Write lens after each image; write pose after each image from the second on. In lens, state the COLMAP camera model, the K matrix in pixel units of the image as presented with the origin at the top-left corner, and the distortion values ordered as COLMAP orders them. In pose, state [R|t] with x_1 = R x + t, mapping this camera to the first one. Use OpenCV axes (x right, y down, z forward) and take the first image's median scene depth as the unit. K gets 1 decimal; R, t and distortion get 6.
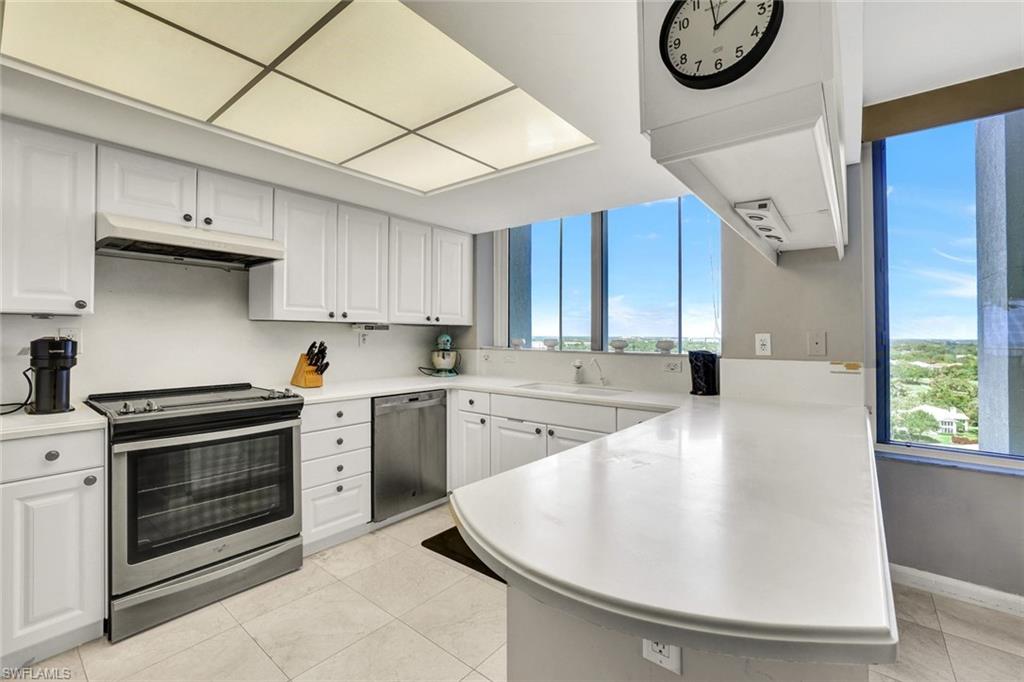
lens RADIAL K [[442.4, 0, 518.2], [0, 442.4, 320.7], [0, 0, 1]] dist [-0.027874, 0.004797]
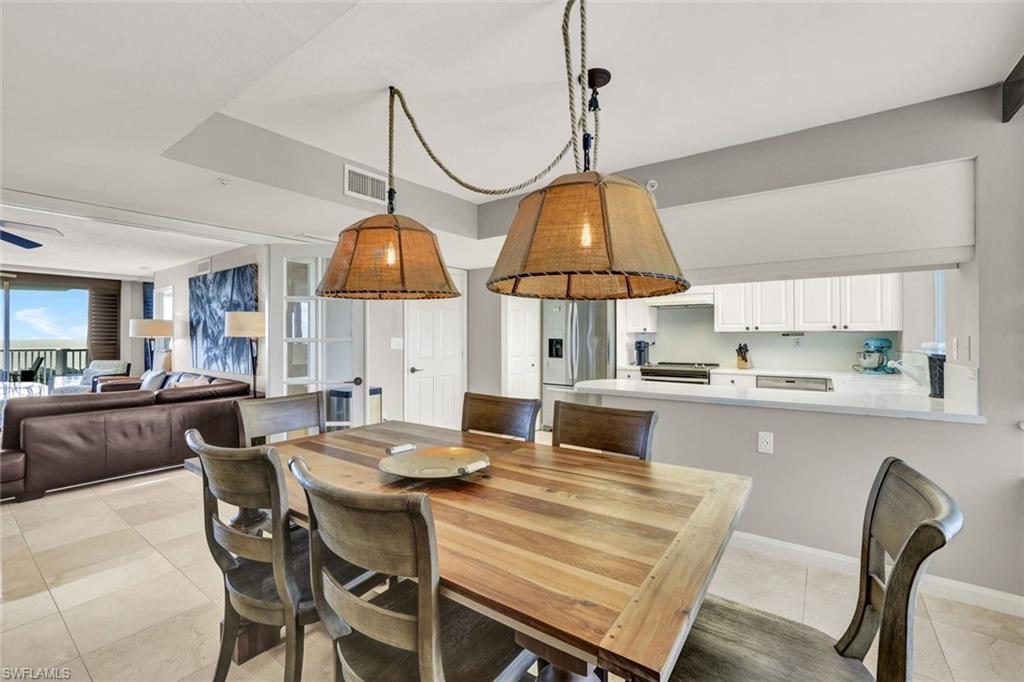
lens RADIAL K [[442.4, 0, 511.8], [0, 442.4, 339.3], [0, 0, 1]] dist [-0.027874, 0.004797]
pose [[0.056456, -0.009860, -0.998356, 1.245708], [0.026181, 0.999622, -0.008392, 0.021043], [0.998062, -0.025664, 0.056692, -0.048322]]
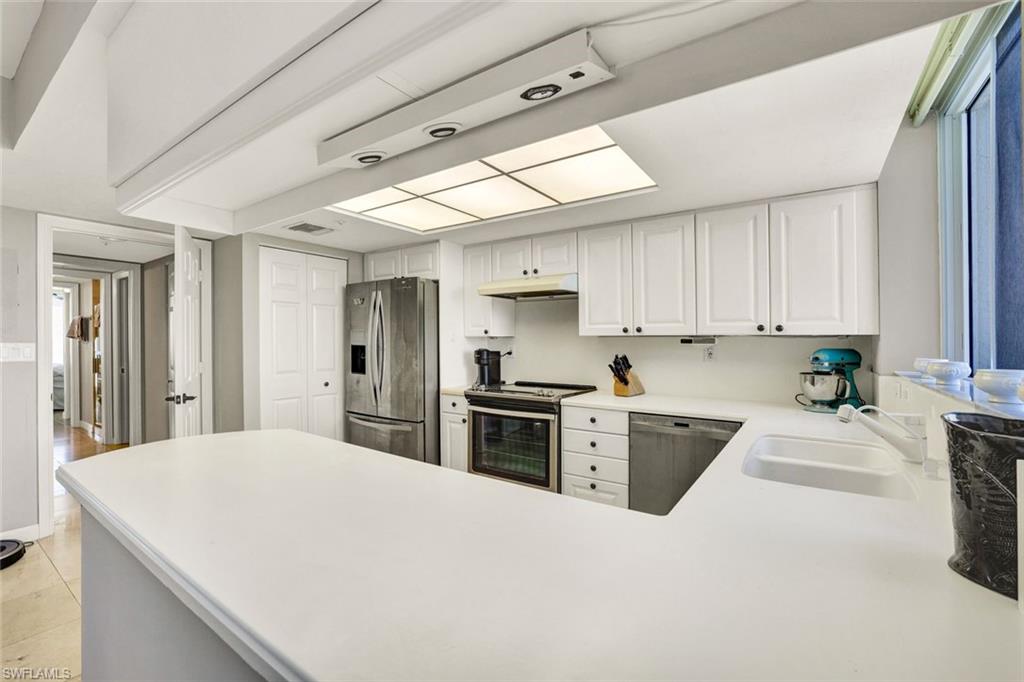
lens RADIAL K [[442.4, 0, 508.7], [0, 442.4, 340.2], [0, 0, 1]] dist [-0.027874, 0.004797]
pose [[0.069540, -0.018883, -0.997400, 0.604809], [0.020347, 0.999640, -0.017507, 0.024191], [0.997372, -0.019077, 0.069899, 0.619646]]
